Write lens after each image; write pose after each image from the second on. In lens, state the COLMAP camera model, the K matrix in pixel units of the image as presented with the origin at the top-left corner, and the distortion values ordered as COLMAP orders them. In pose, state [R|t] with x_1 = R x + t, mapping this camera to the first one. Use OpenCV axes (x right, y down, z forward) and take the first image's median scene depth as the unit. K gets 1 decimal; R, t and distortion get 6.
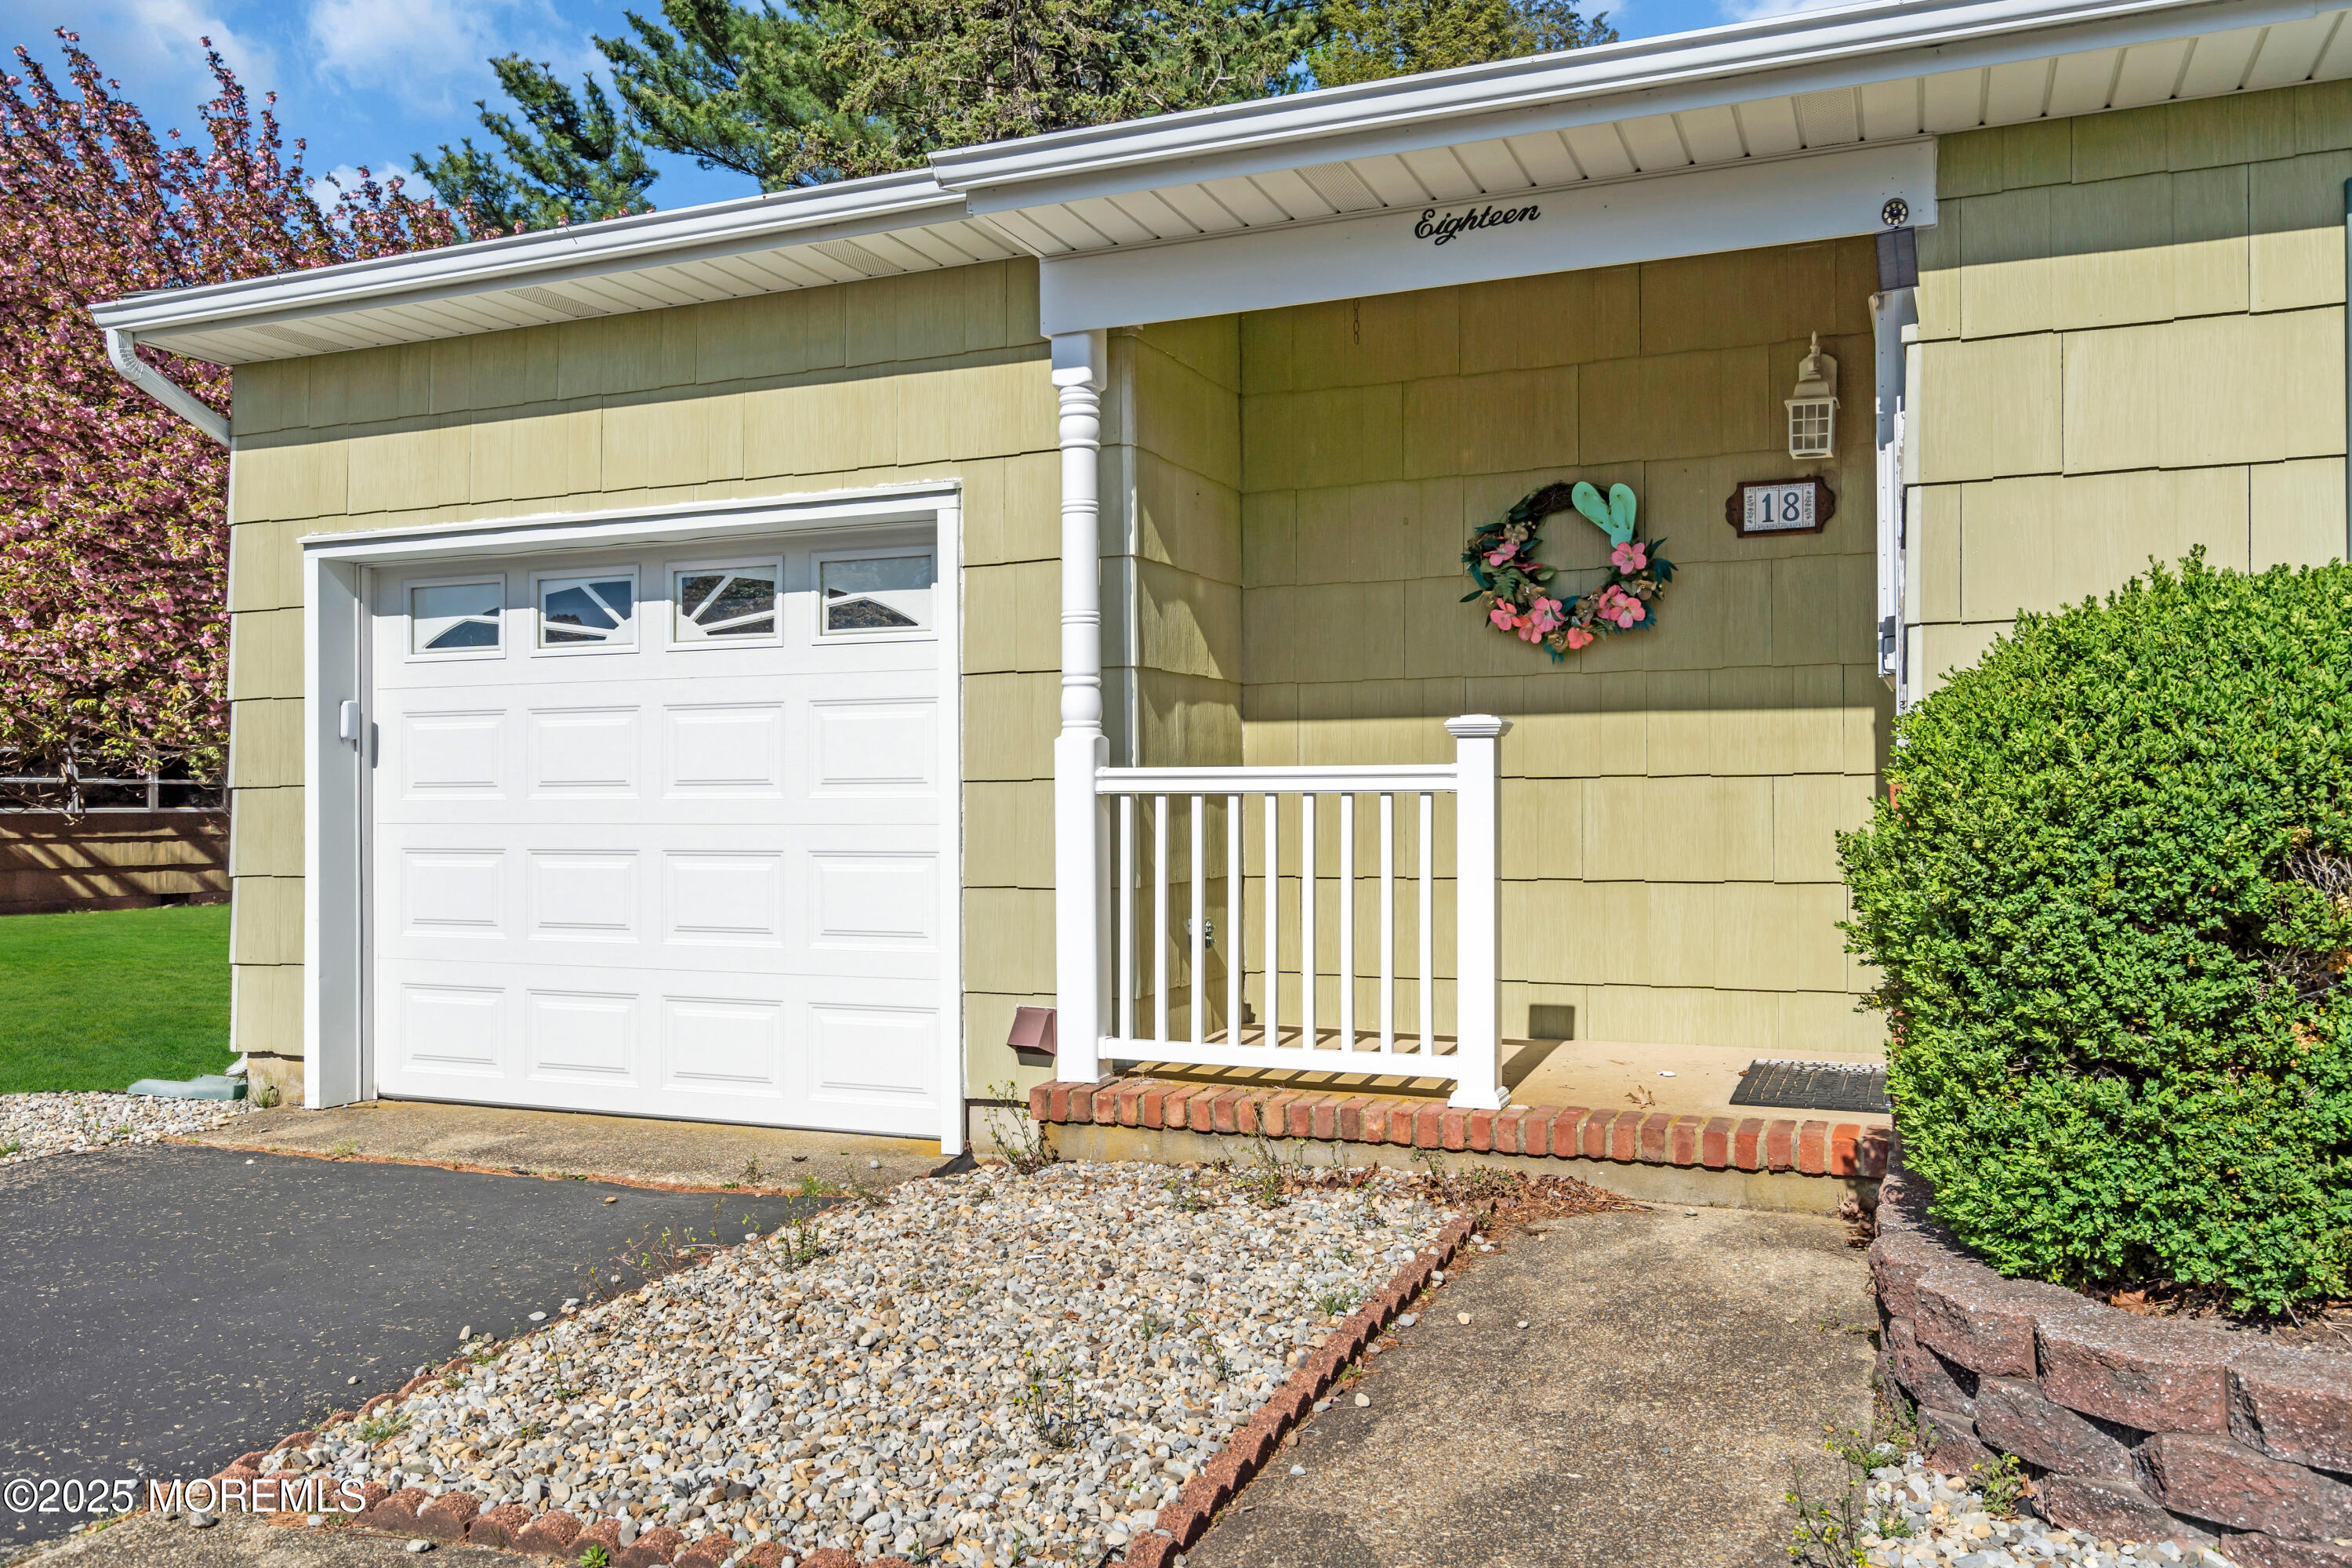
lens RADIAL K [[1741.7, 0, 1211.2], [0, 1741.7, 790.8], [0, 0, 1]] dist [0.010482, -0.004582]
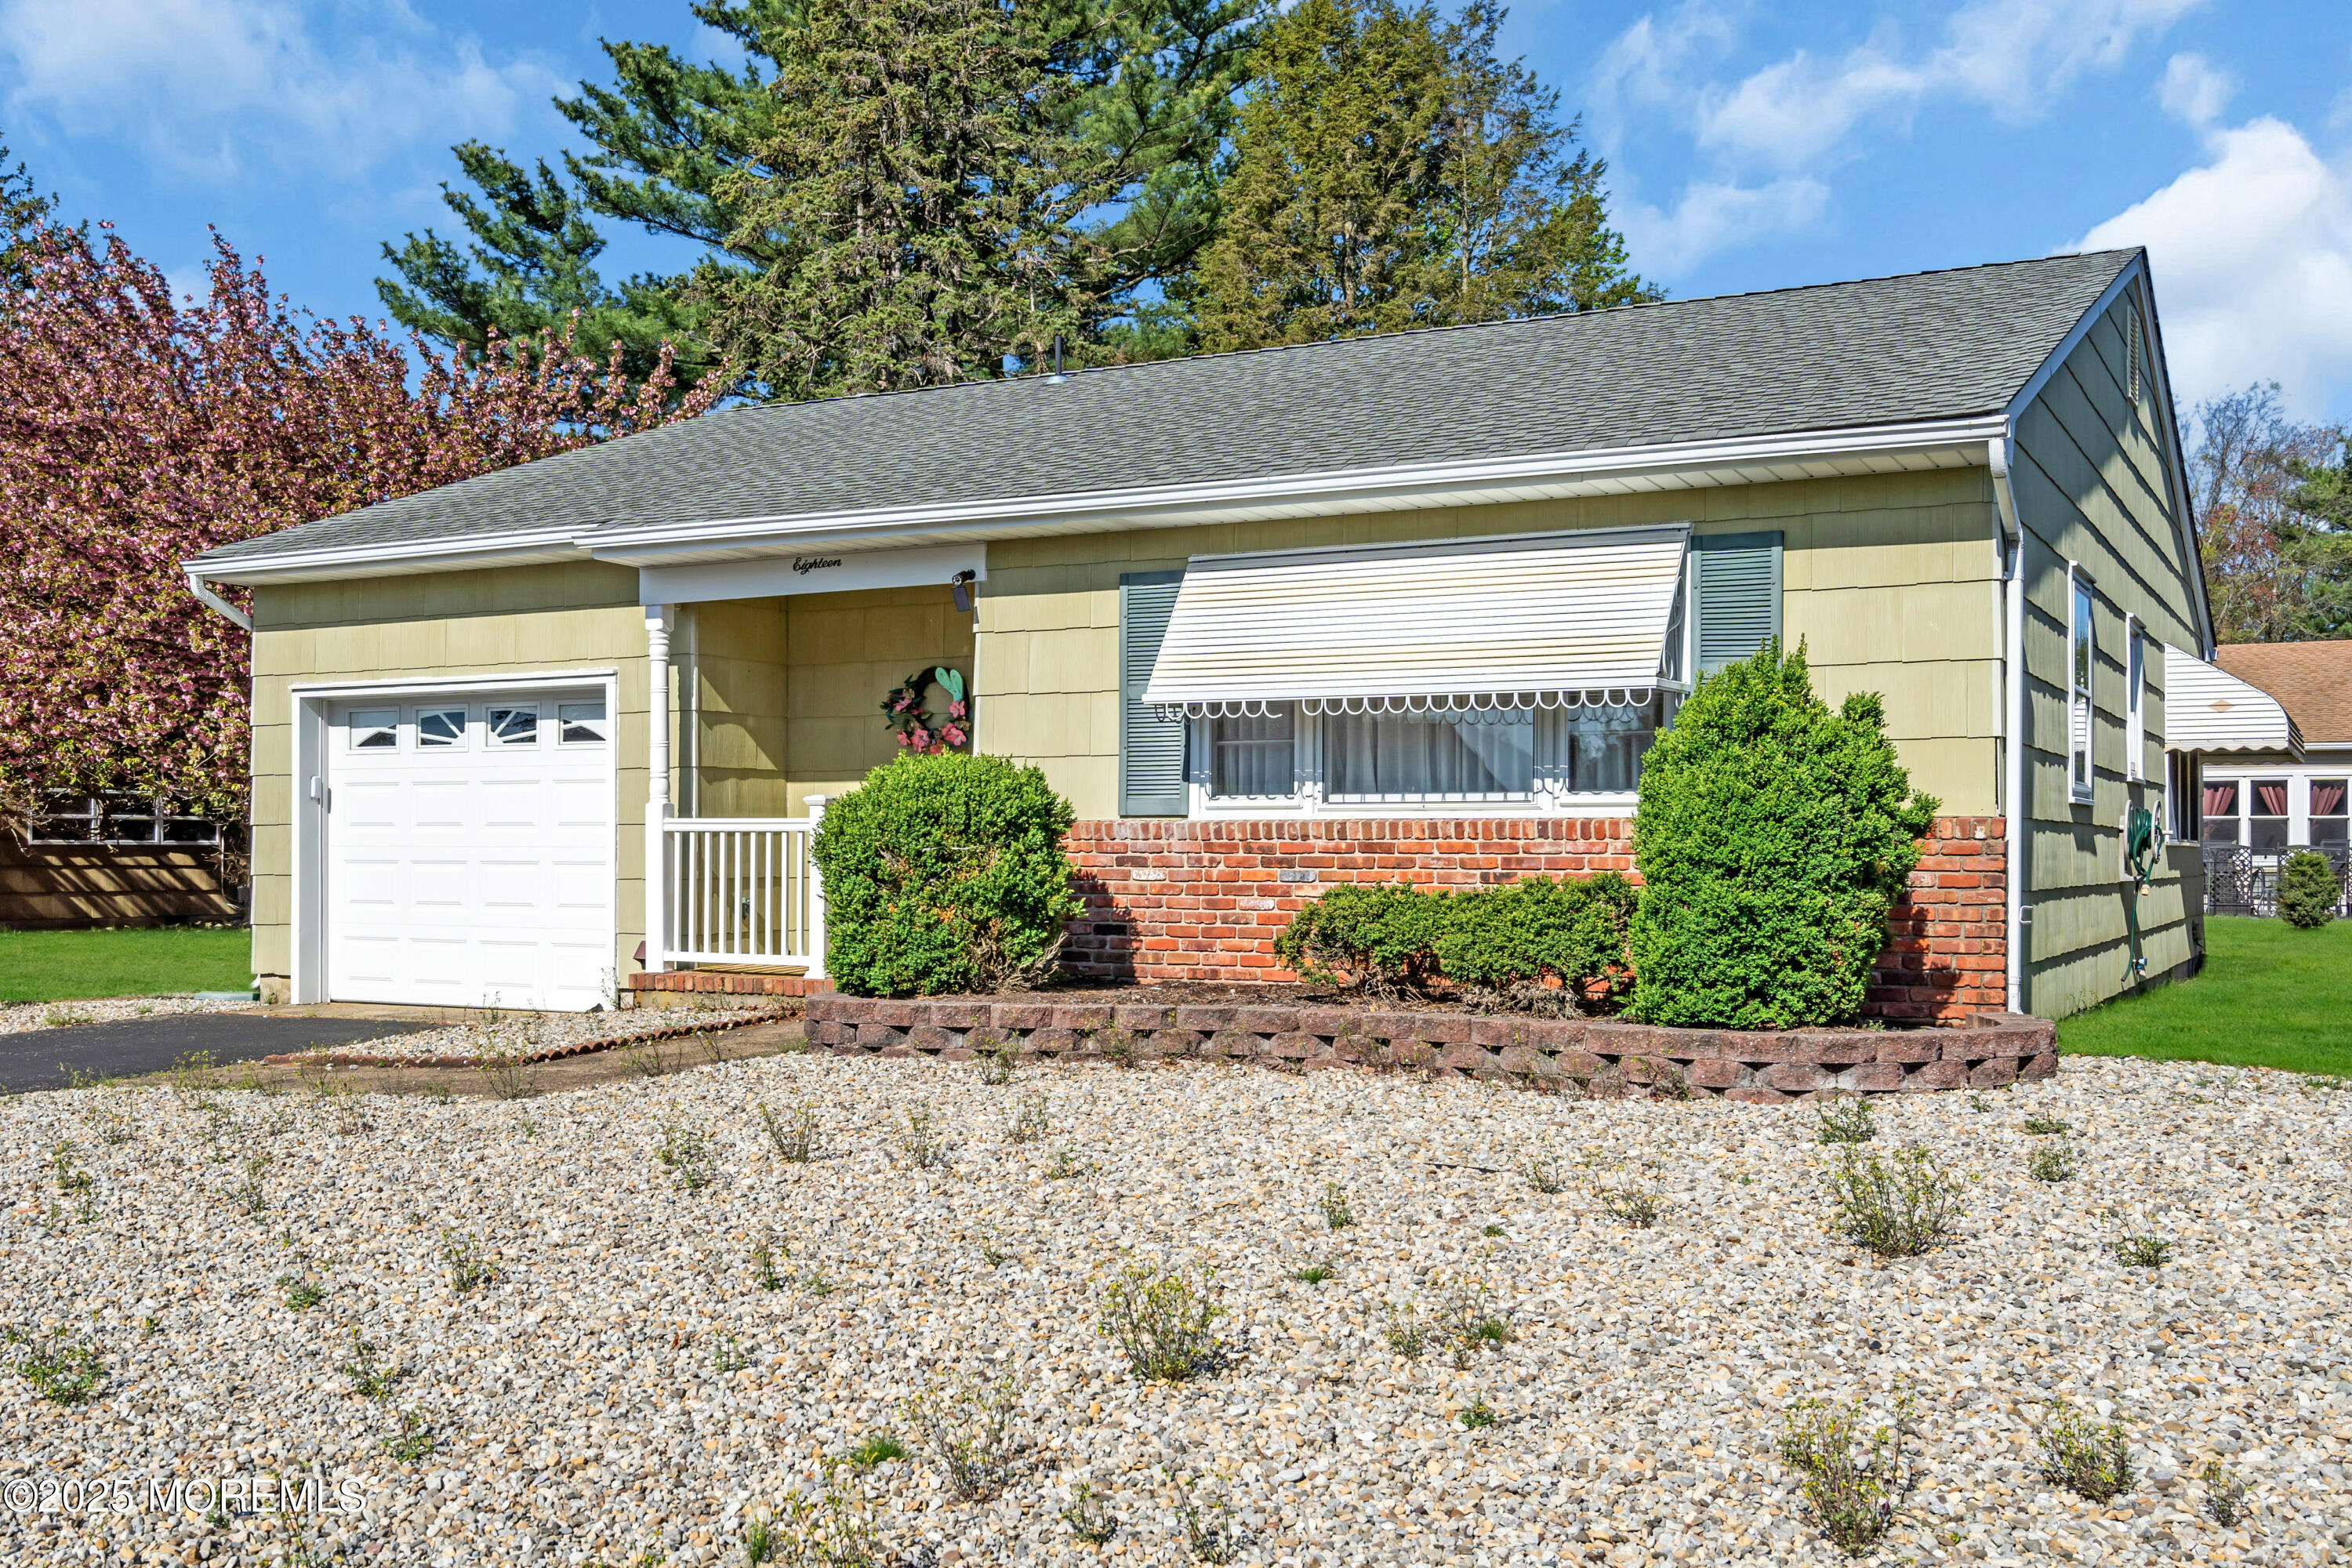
lens RADIAL K [[2272.7, 0, 1168.7], [0, 2272.7, 853.8], [0, 0, 1]] dist [0.002626, 0.015053]
pose [[0.994415, 0.007589, -0.105269, 0.711826], [-0.006727, 0.999941, 0.008540, 0.001446], [0.105328, -0.007784, 0.994407, -1.403879]]
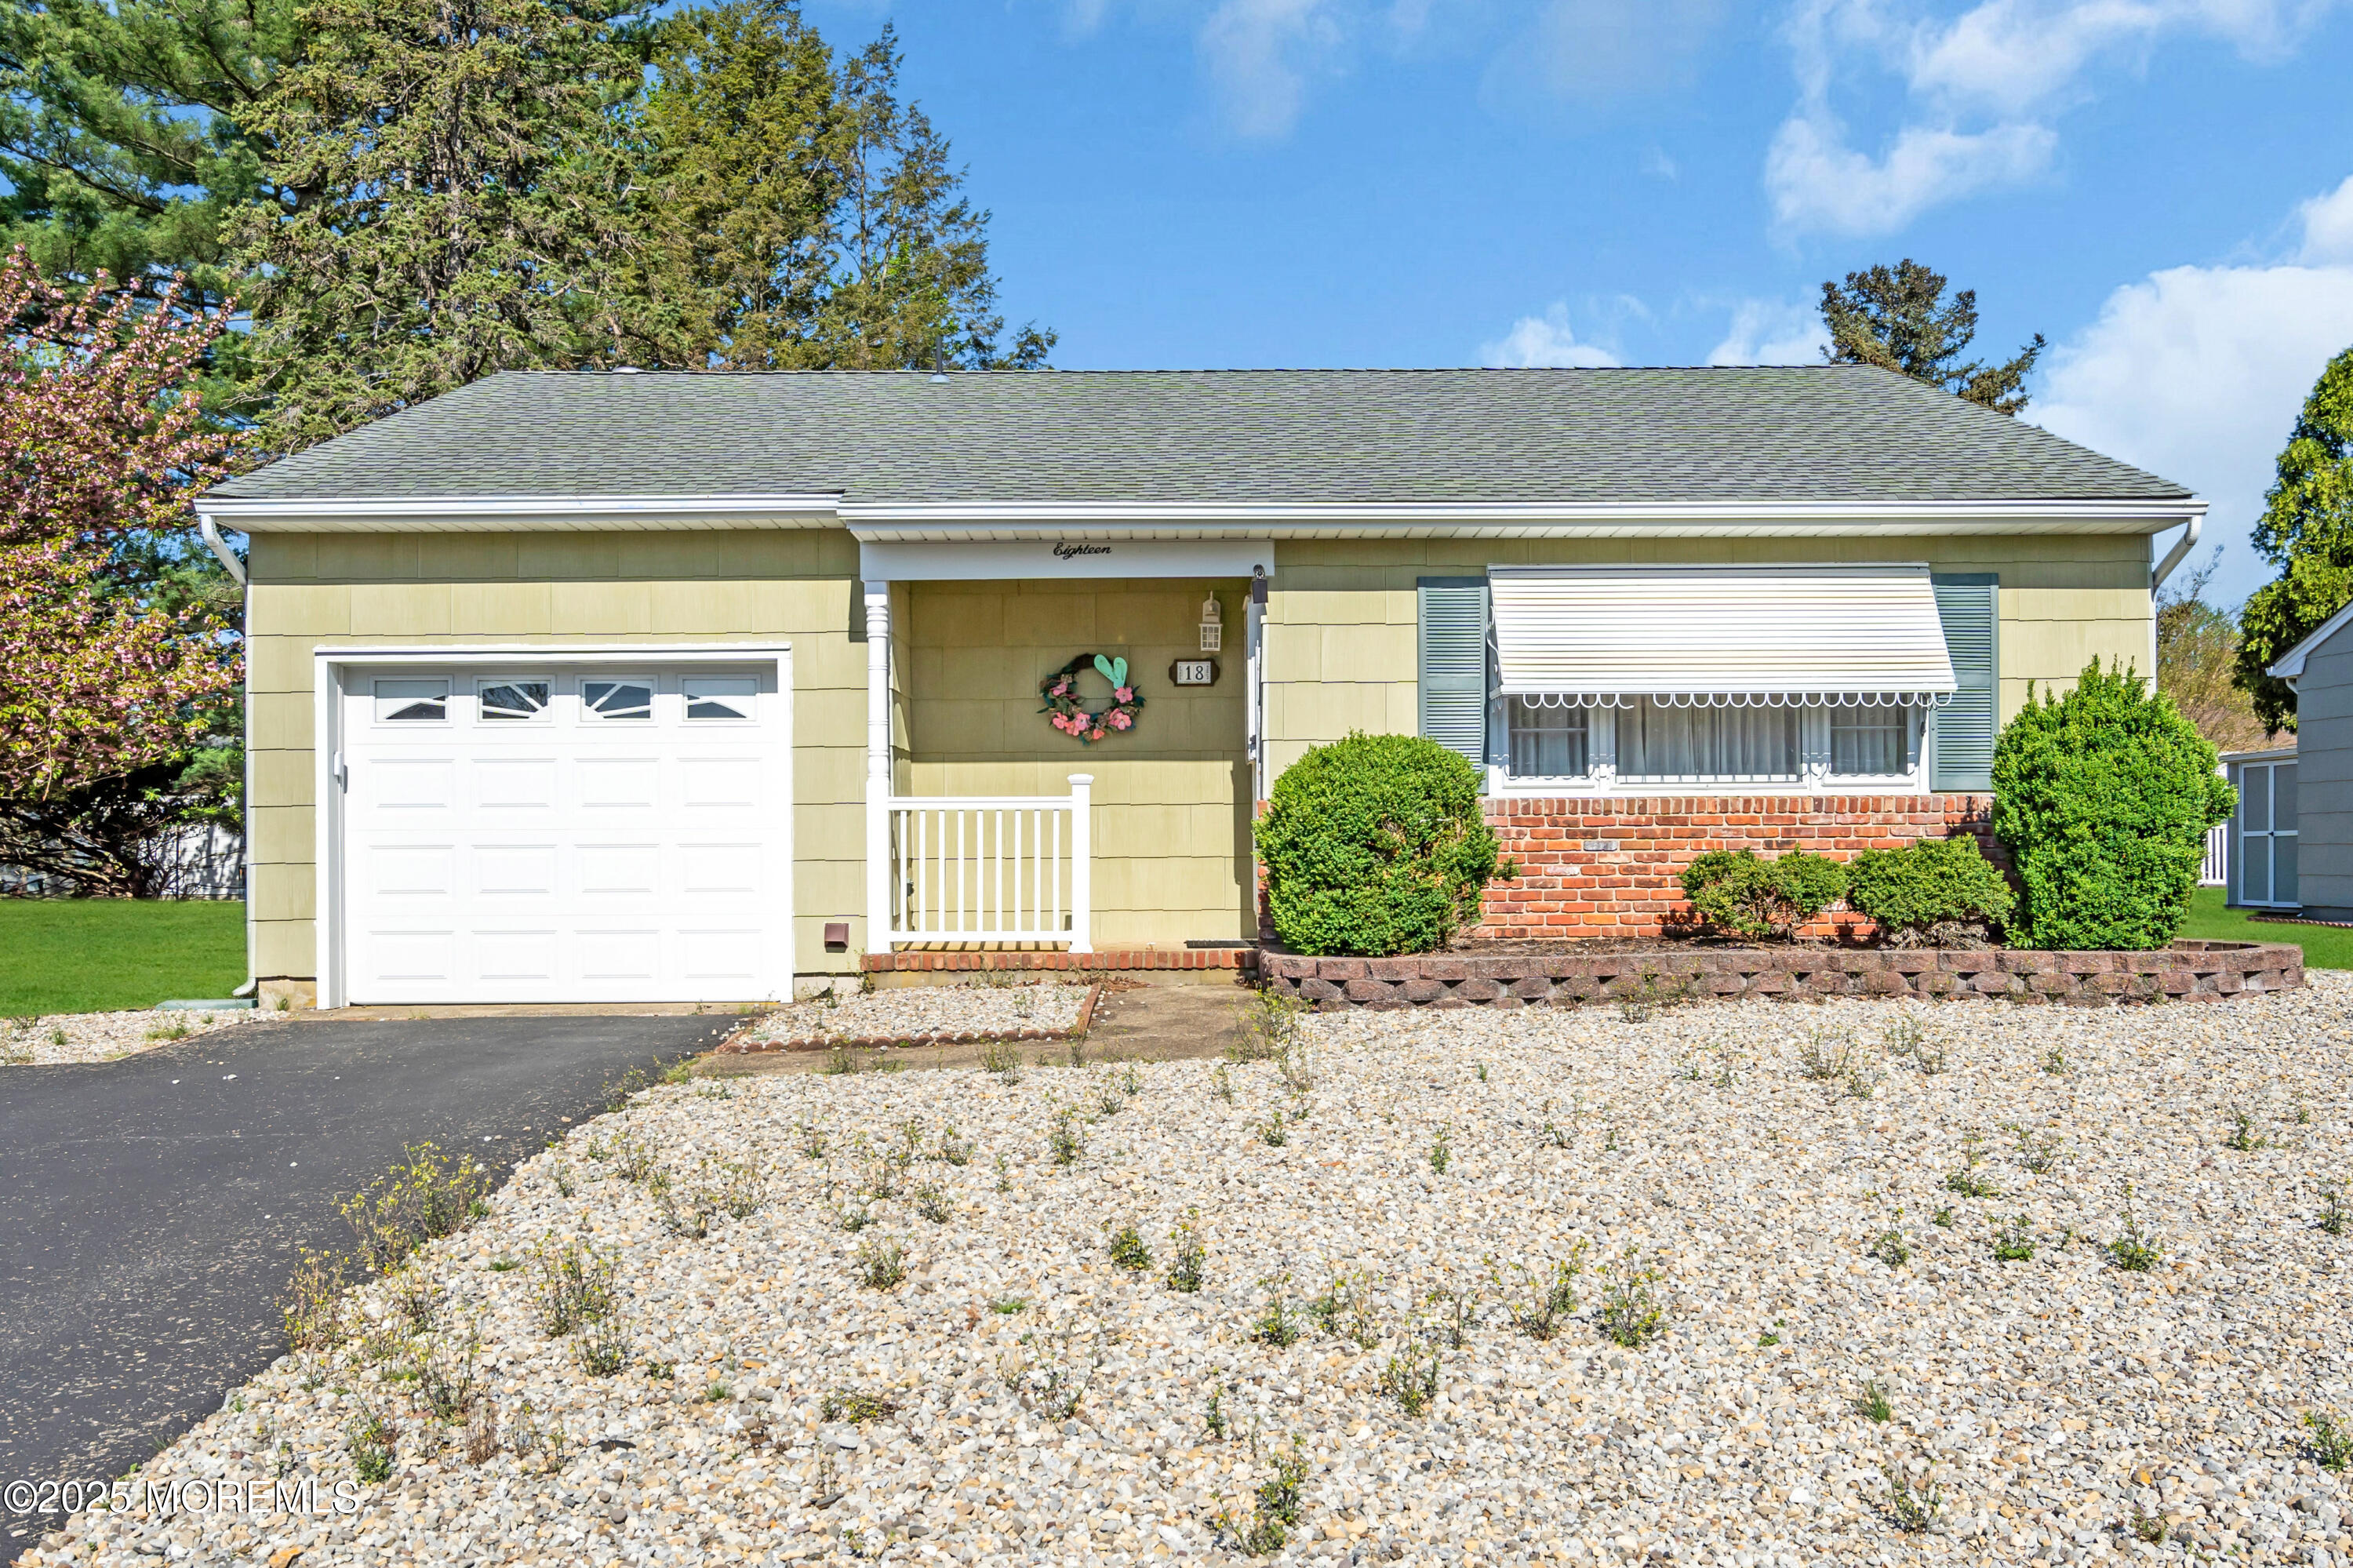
lens RADIAL K [[2186.0, 0, 1181.3], [0, 2186.0, 857.5], [0, 0, 1]] dist [-0.000409, 0.002300]
pose [[0.920388, -0.001322, 0.391004, -0.659967], [-0.000831, 0.999985, 0.005337, 0.038063], [-0.391005, -0.005236, 0.920374, -1.293590]]
